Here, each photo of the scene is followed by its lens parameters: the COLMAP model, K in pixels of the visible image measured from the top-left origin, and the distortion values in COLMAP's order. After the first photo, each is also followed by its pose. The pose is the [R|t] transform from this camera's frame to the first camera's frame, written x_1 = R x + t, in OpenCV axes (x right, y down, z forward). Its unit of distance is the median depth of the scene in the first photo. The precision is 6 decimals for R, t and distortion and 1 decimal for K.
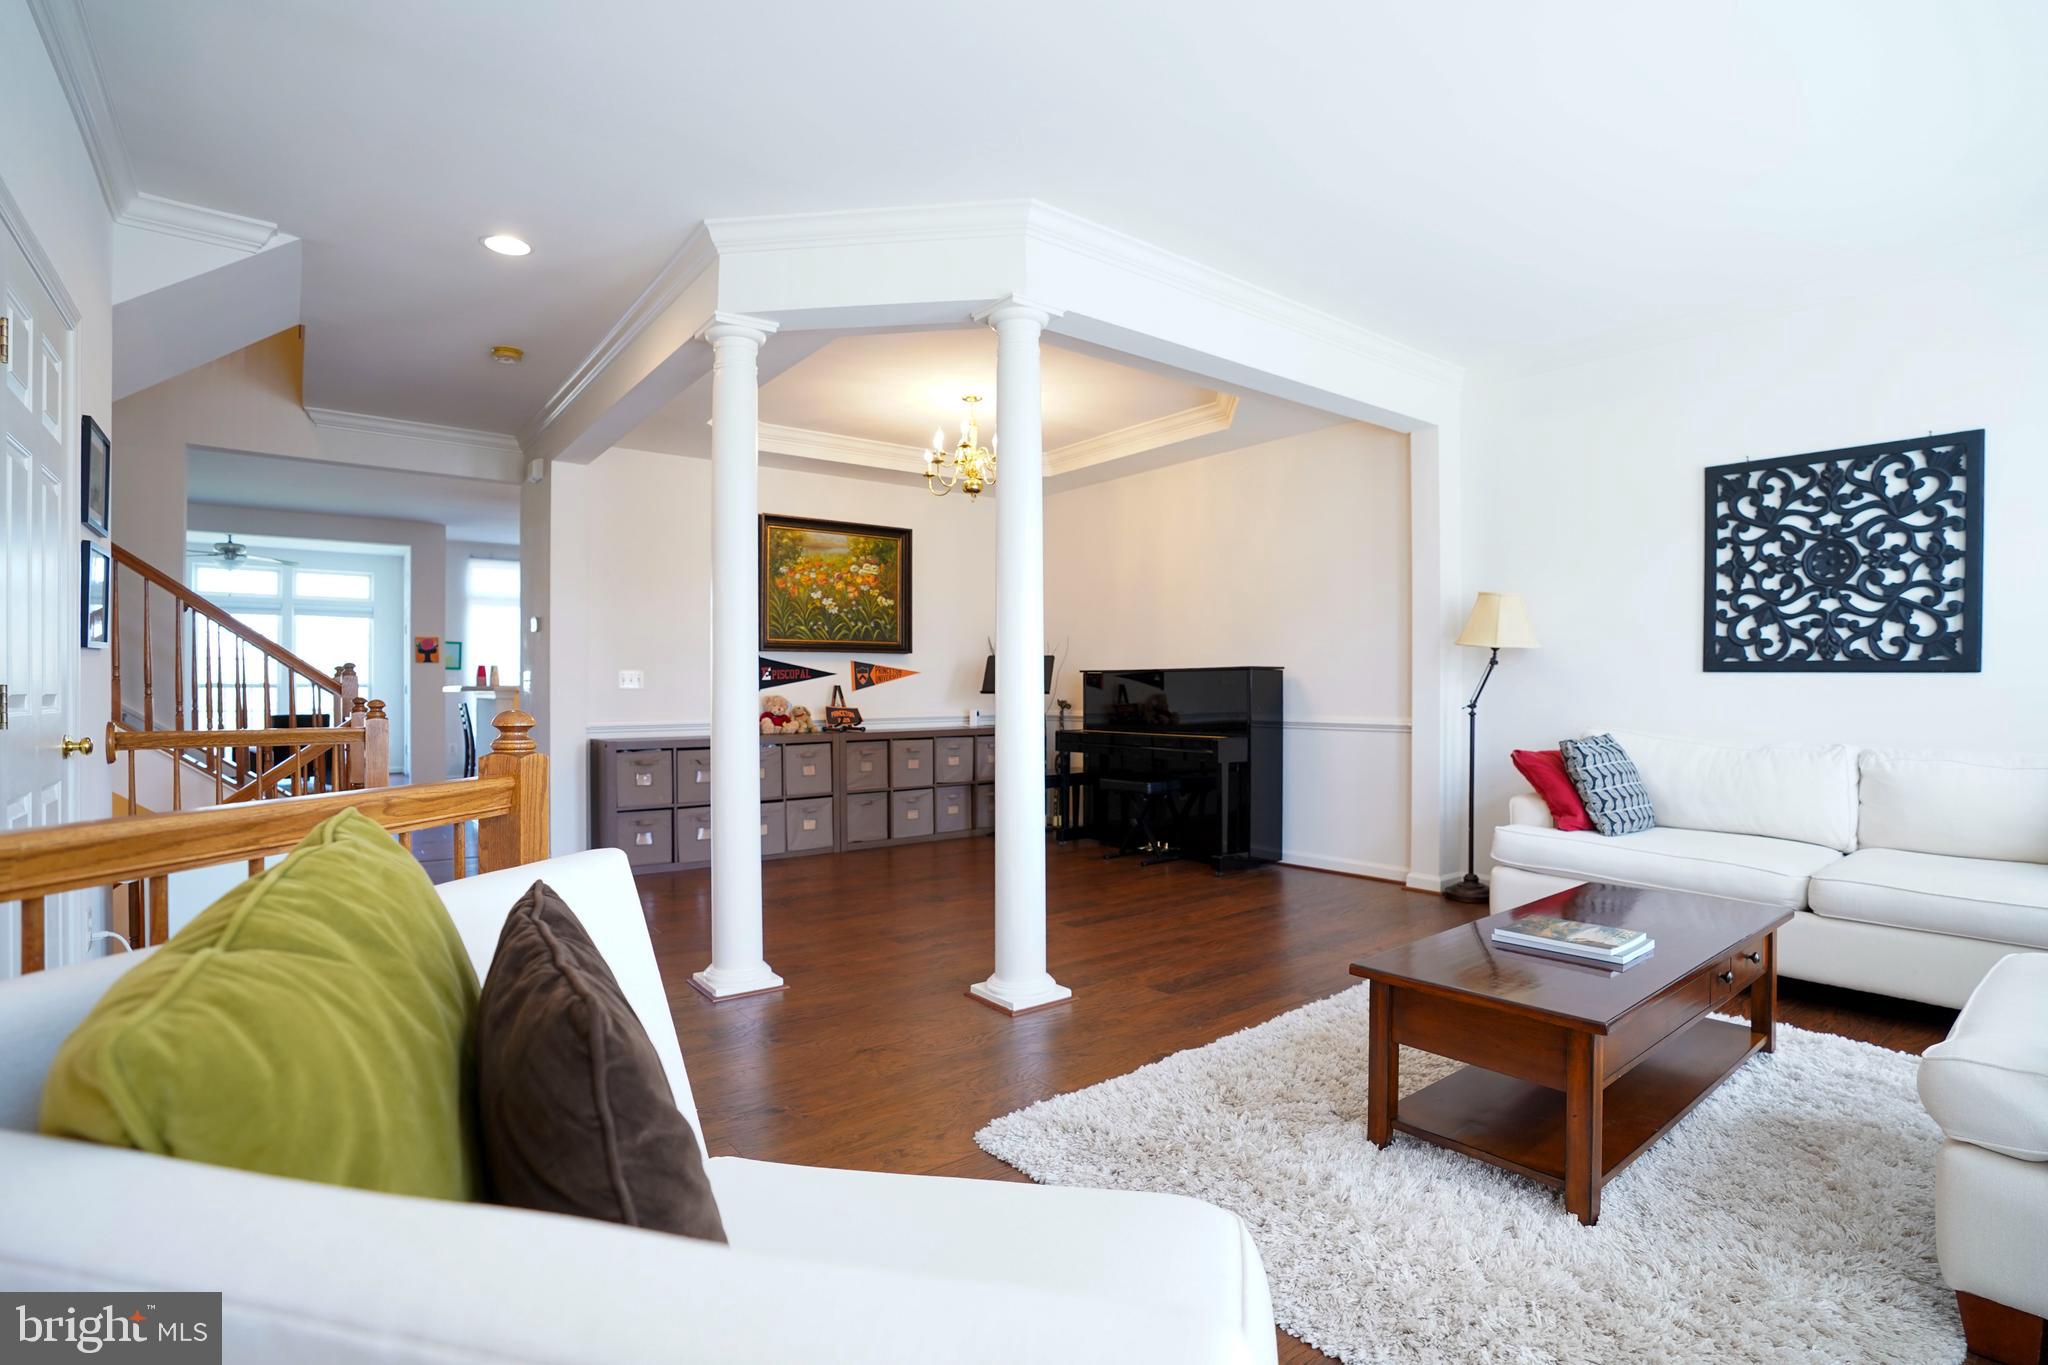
lens RADIAL K [[953.0, 0, 1045.7], [0, 953.0, 686.3], [0, 0, 1]] dist [-0.051843, 0.011192]
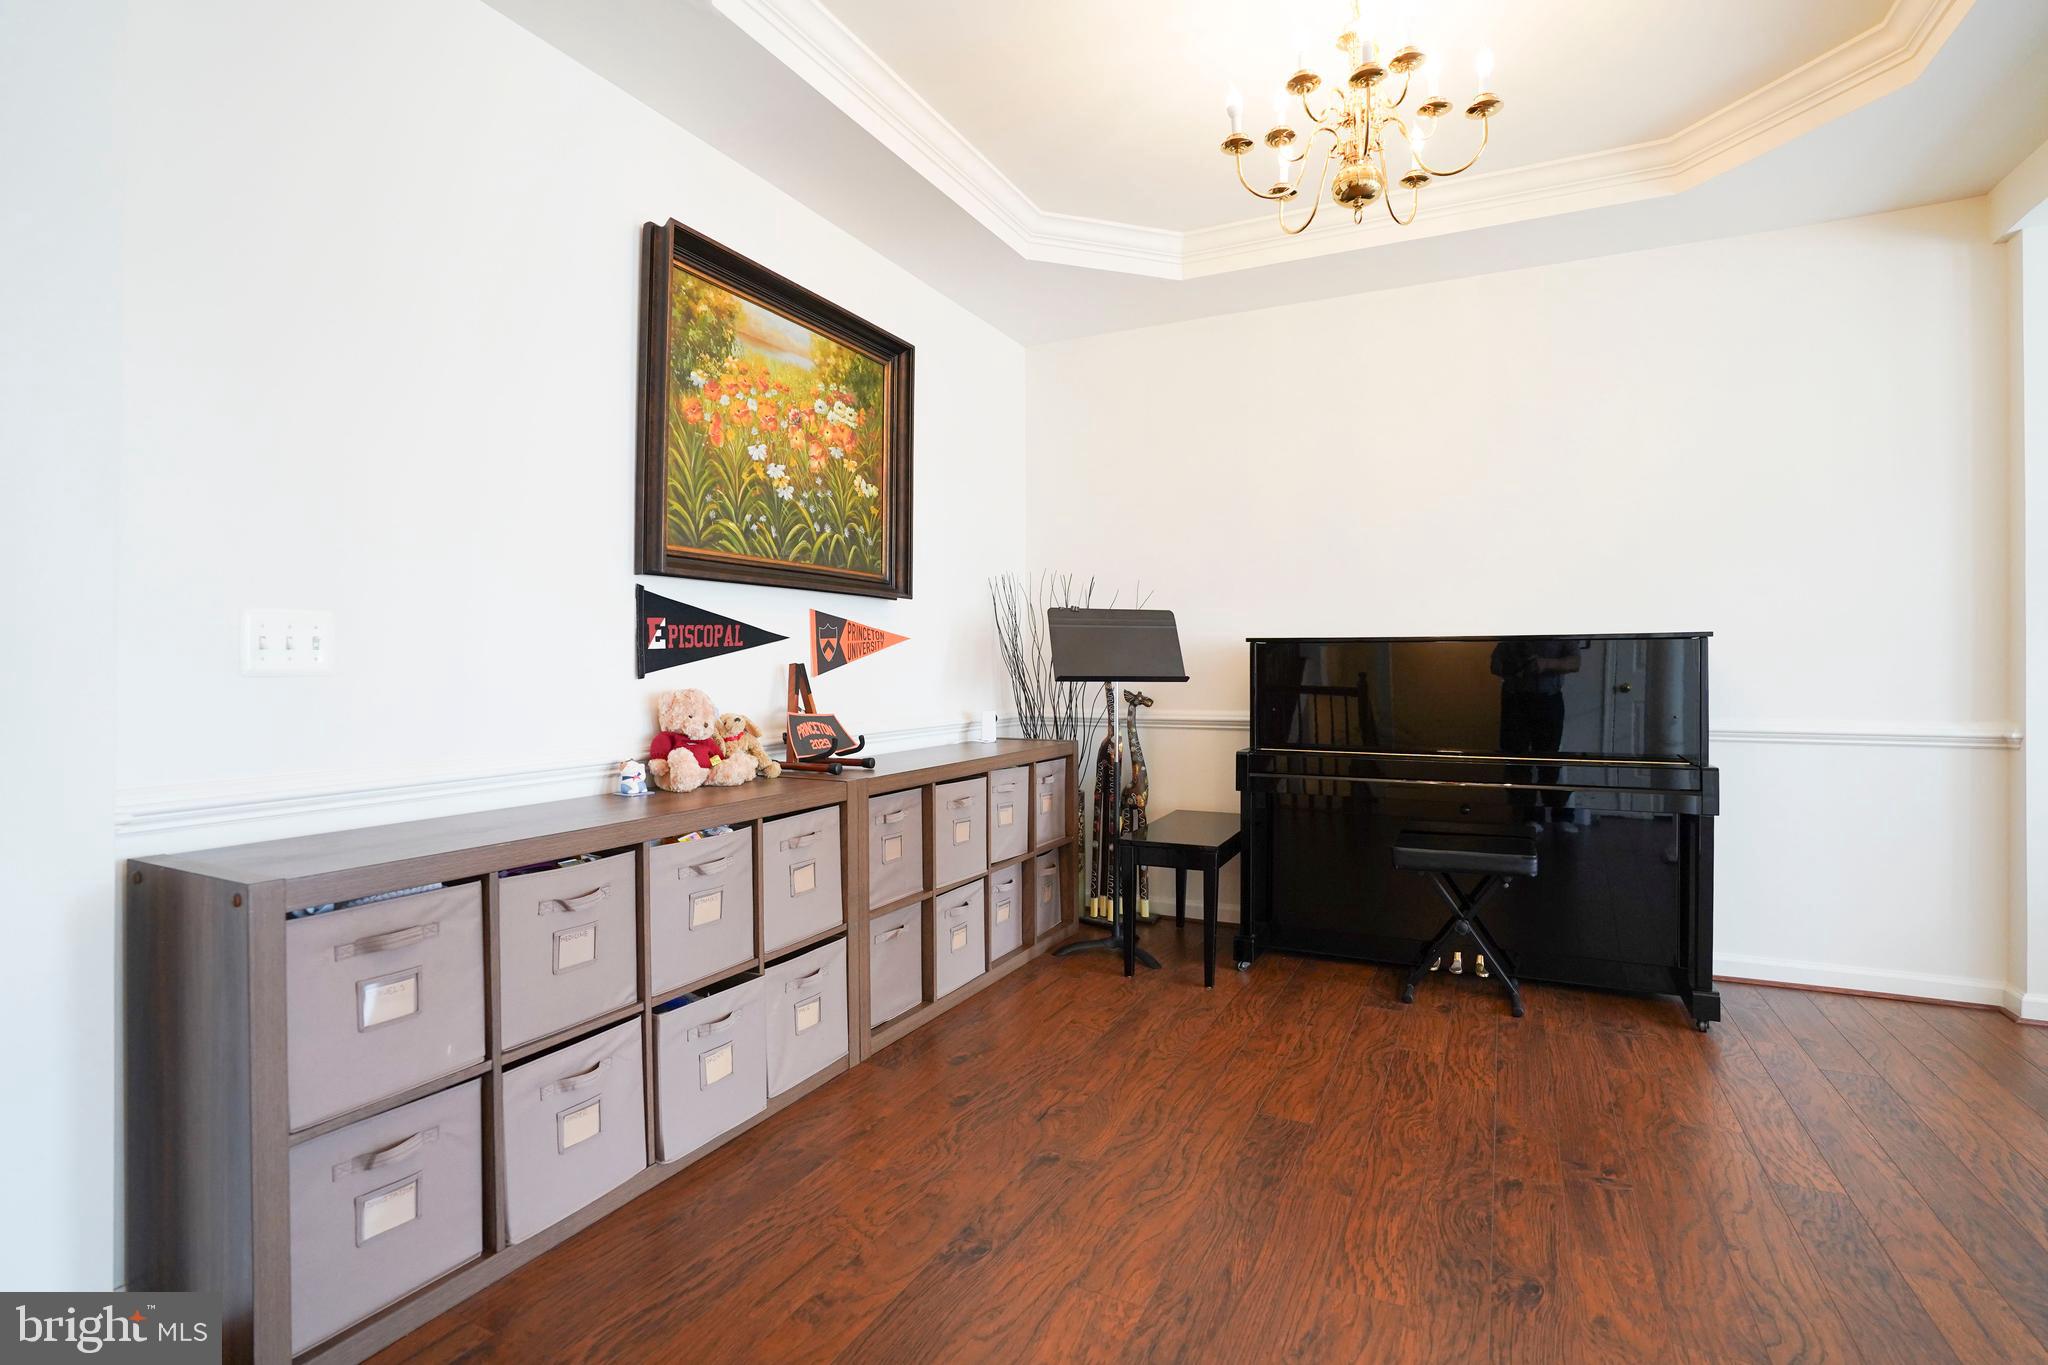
lens RADIAL K [[953.0, 0, 1014.8], [0, 953.0, 665.2], [0, 0, 1]] dist [-0.051843, 0.011192]
pose [[0.916493, 0.003945, 0.400032, -0.311152], [-0.004157, 0.999991, -0.000338, -0.000624], [-0.400030, -0.001353, 0.916501, 0.573294]]
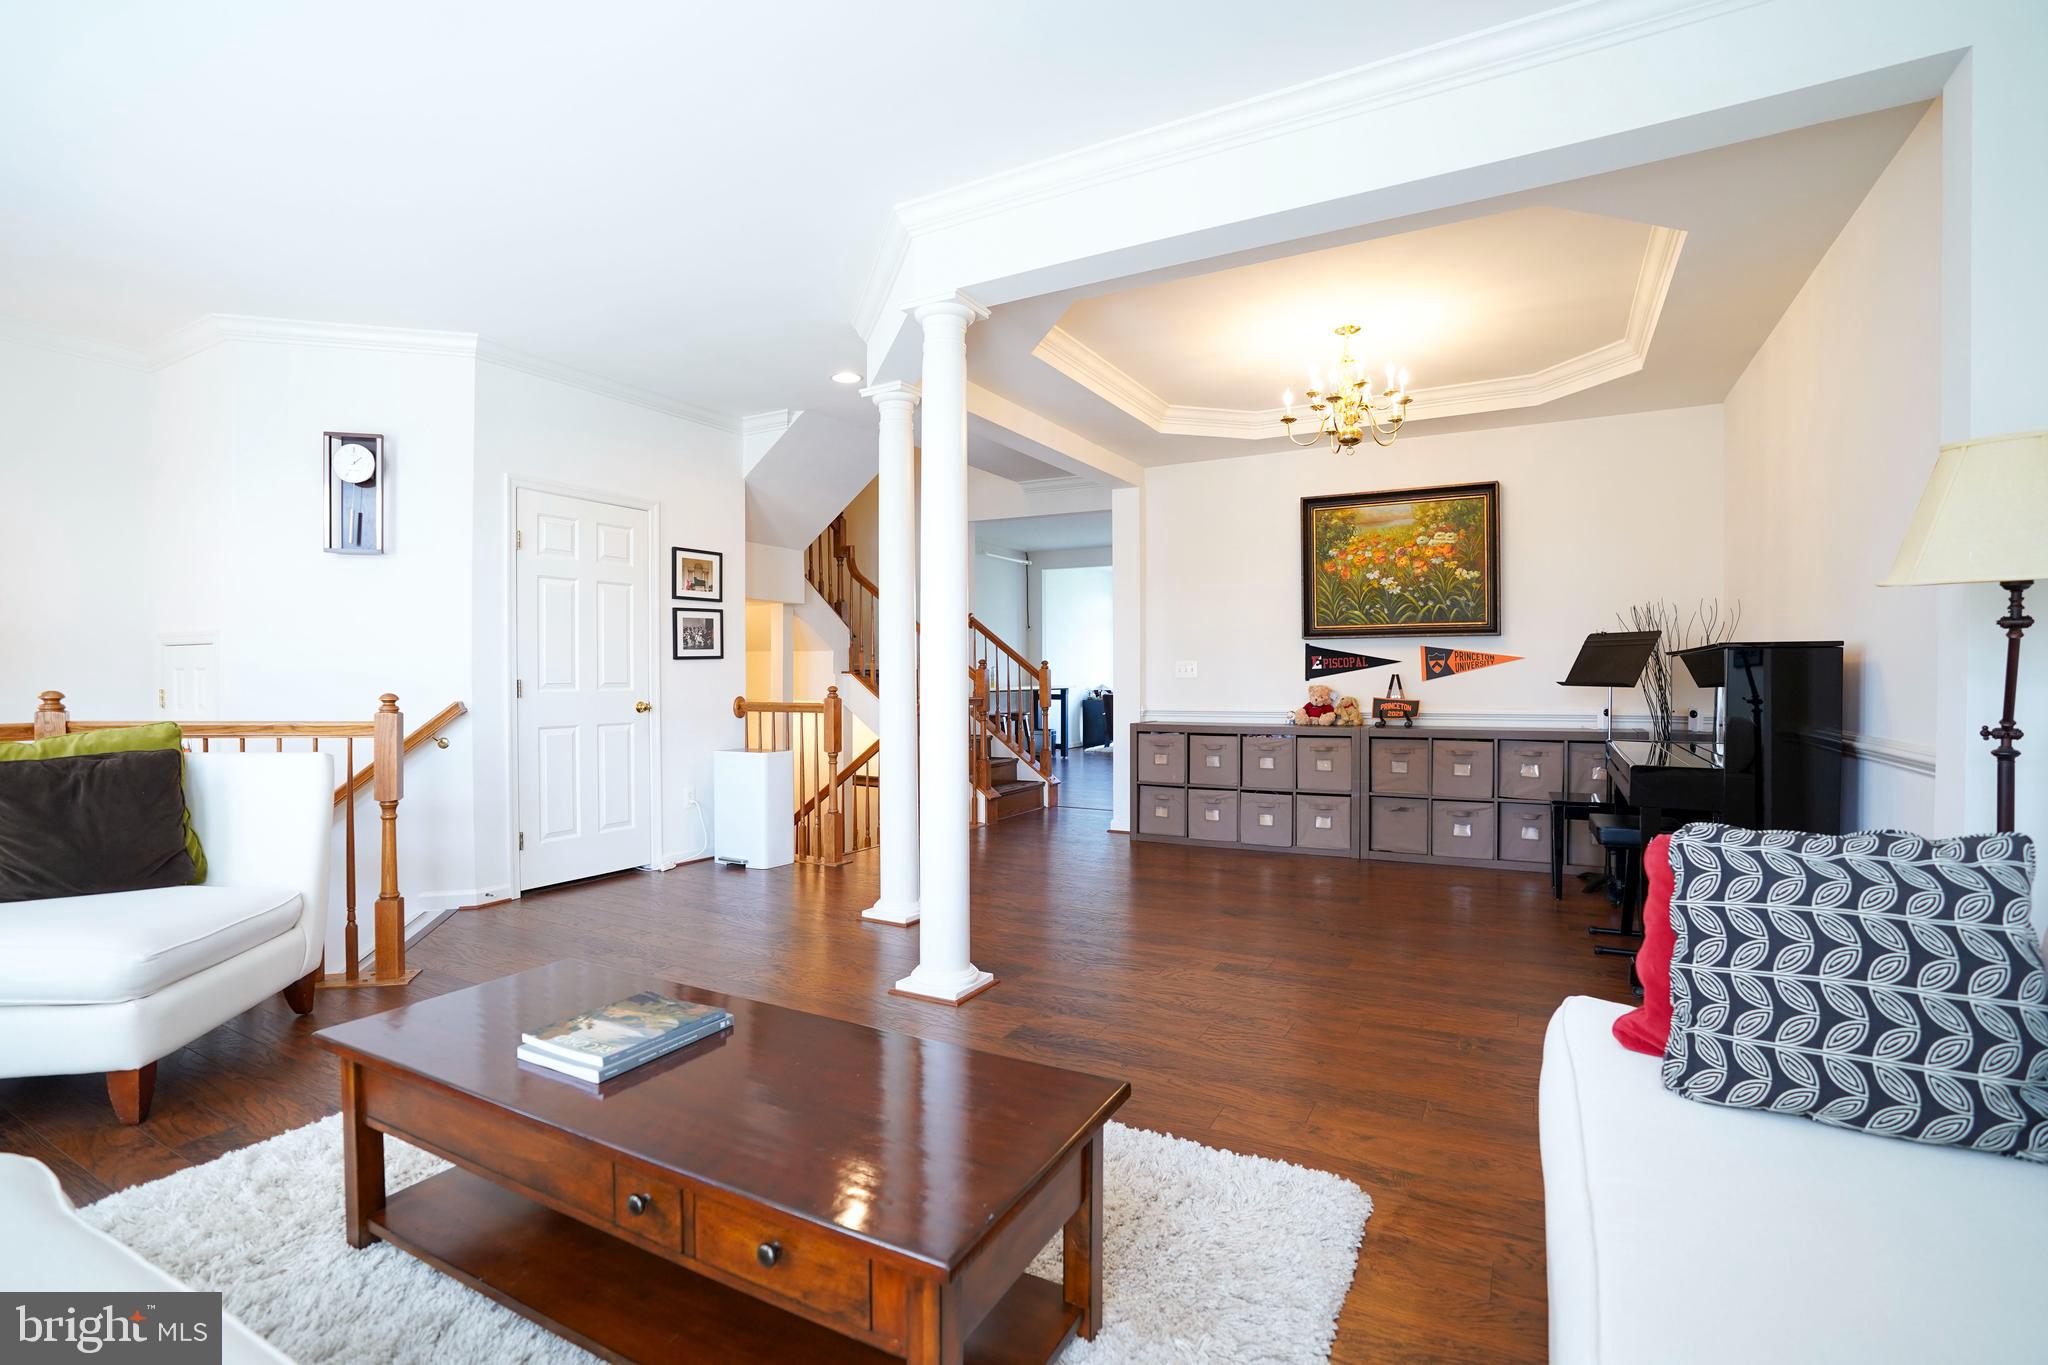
lens RADIAL K [[953.0, 0, 1030.8], [0, 953.0, 680.9], [0, 0, 1]] dist [-0.051843, 0.011192]
pose [[0.394467, 0.007066, -0.918883, 0.472153], [0.003349, 0.999953, 0.009127, -0.004339], [0.918904, -0.006678, 0.394425, 0.346111]]
